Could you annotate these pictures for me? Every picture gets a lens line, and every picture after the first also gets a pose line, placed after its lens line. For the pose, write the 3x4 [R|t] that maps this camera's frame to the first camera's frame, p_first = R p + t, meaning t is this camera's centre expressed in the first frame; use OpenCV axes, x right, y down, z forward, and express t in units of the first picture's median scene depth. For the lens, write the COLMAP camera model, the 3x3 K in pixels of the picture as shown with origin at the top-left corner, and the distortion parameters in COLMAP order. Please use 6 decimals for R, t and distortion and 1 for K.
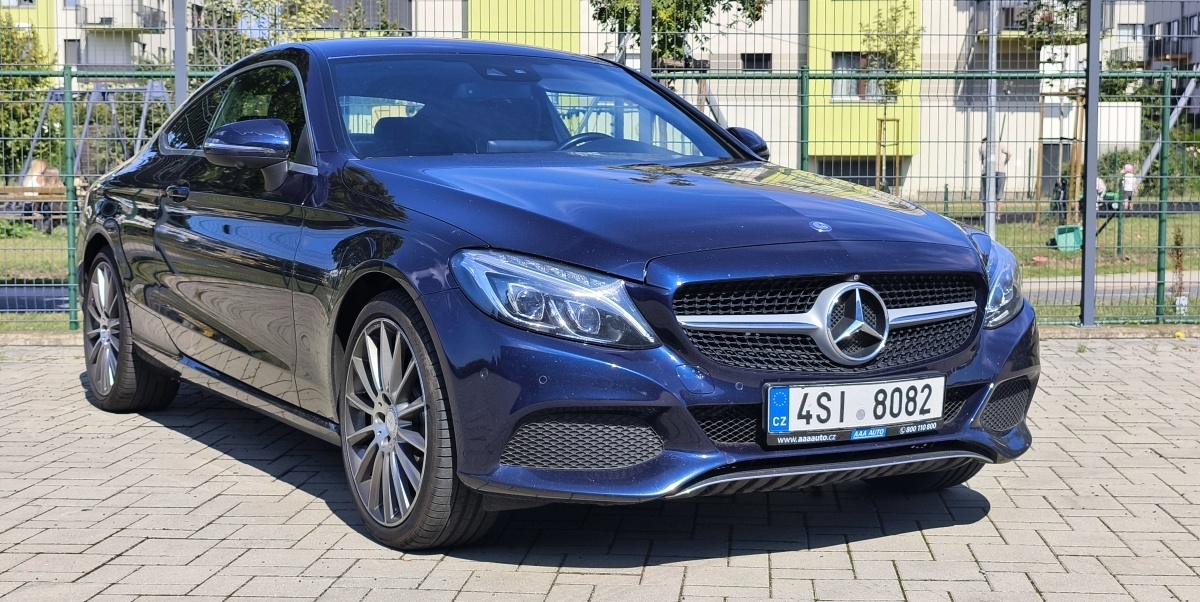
lens RADIAL K [[1755.6, 0, 600.0], [0, 1755.6, 301.0], [0, 0, 1]] dist [0.144016, -0.003454]
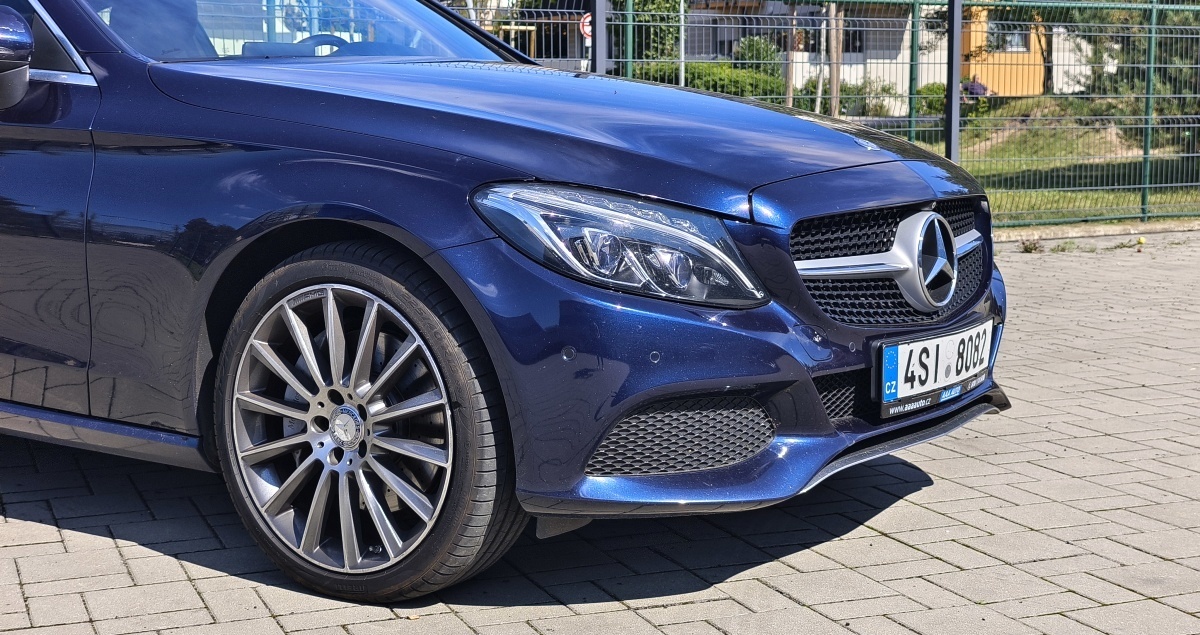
lens RADIAL K [[1780.6, 0, 600.0], [0, 1780.6, 317.5], [0, 0, 1]] dist [0.022122, 0.003529]
pose [[0.888948, -0.059748, 0.454095, -0.375830], [0.038338, 0.997682, 0.056221, -0.014031], [-0.456401, -0.032569, 0.889178, 0.330474]]
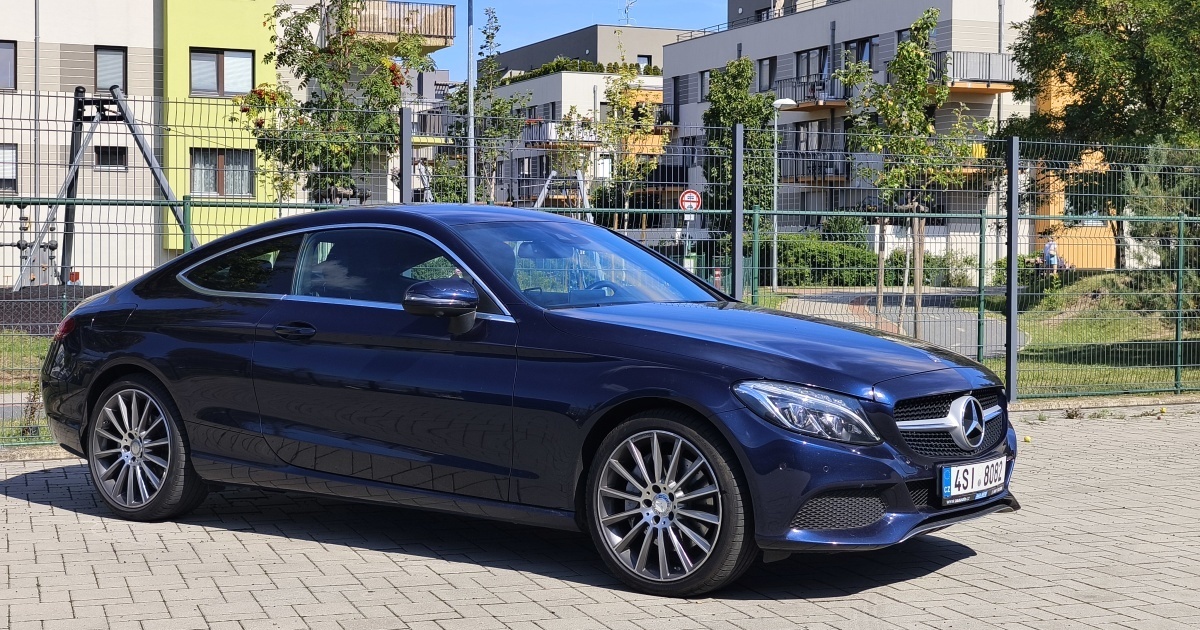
lens RADIAL K [[1823.3, 0, 600.0], [0, 1823.3, 315.0], [0, 0, 1]] dist [0.061598, -0.020266]
pose [[0.907764, -0.010432, 0.419352, -0.810283], [0.027481, 0.999022, -0.034634, -0.034596], [-0.418581, 0.042964, 0.907163, -0.302640]]
